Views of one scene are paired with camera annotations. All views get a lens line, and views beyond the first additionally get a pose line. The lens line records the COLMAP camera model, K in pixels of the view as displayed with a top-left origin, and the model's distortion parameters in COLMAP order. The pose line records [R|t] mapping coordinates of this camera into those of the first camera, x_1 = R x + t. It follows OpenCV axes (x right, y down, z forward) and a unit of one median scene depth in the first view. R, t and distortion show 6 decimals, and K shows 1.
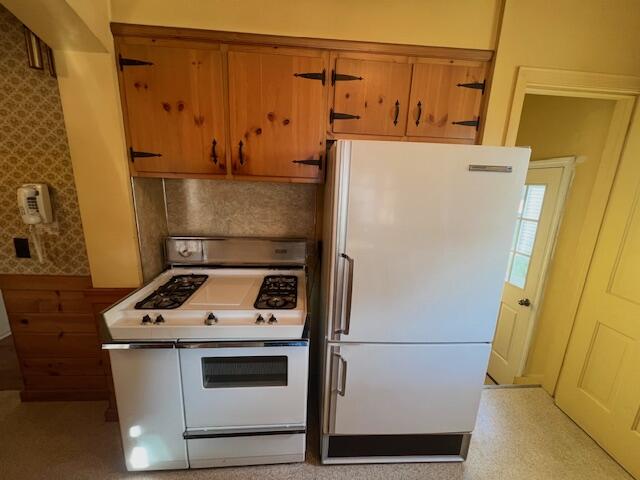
lens RADIAL K [[256.3, 0, 320.0], [0, 256.3, 240.0], [0, 0, 1]] dist [0.000854, -0.000692]
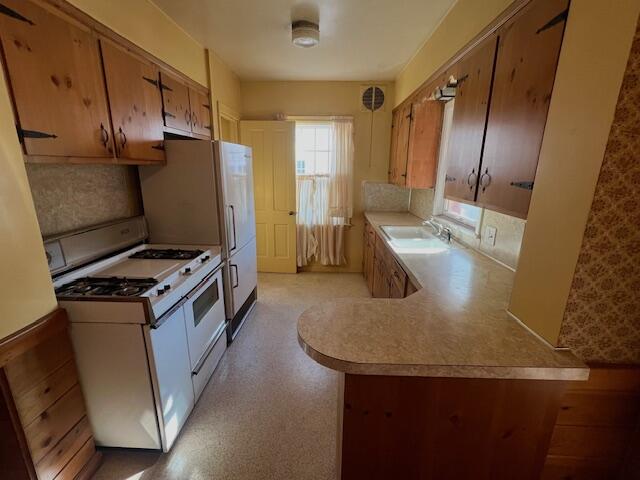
lens RADIAL K [[286.6, 0, 320.0], [0, 286.6, 240.0], [0, 0, 1]] dist [0.000158, 0.000135]
pose [[0.105948, -0.282321, 0.953452, -1.515028], [0.209415, 0.943679, 0.256157, -0.071405], [-0.972070, 0.172528, 0.159103, 0.075735]]
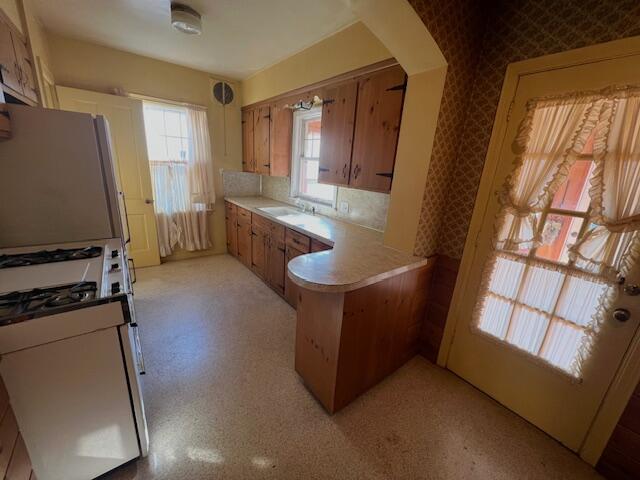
lens RADIAL K [[256.3, 0, 320.0], [0, 256.3, 240.0], [0, 0, 1]] dist [0.000854, -0.000692]
pose [[-0.548390, -0.305924, 0.778254, -1.590753], [0.094174, 0.902163, 0.420990, -0.181994], [-0.830903, 0.304158, -0.465927, 0.650005]]
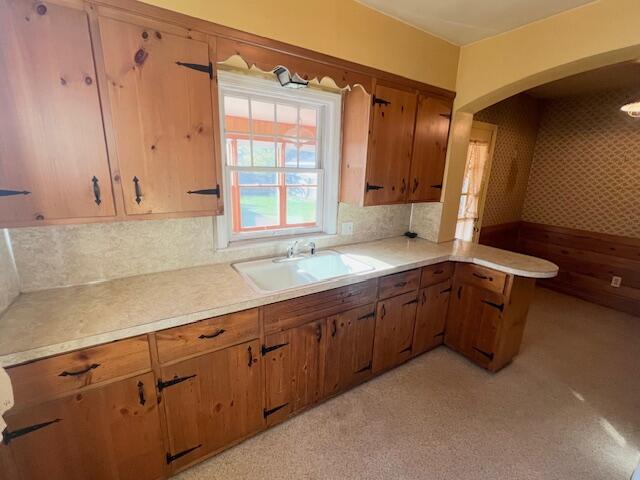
lens RADIAL K [[286.6, 0, 320.0], [0, 286.6, 240.0], [0, 0, 1]] dist [0.000158, 0.000135]
pose [[-0.873461, 0.054157, -0.483873, 0.999571], [-0.168180, 0.899069, 0.404216, -0.190010], [0.456926, 0.434445, -0.776193, 0.837551]]
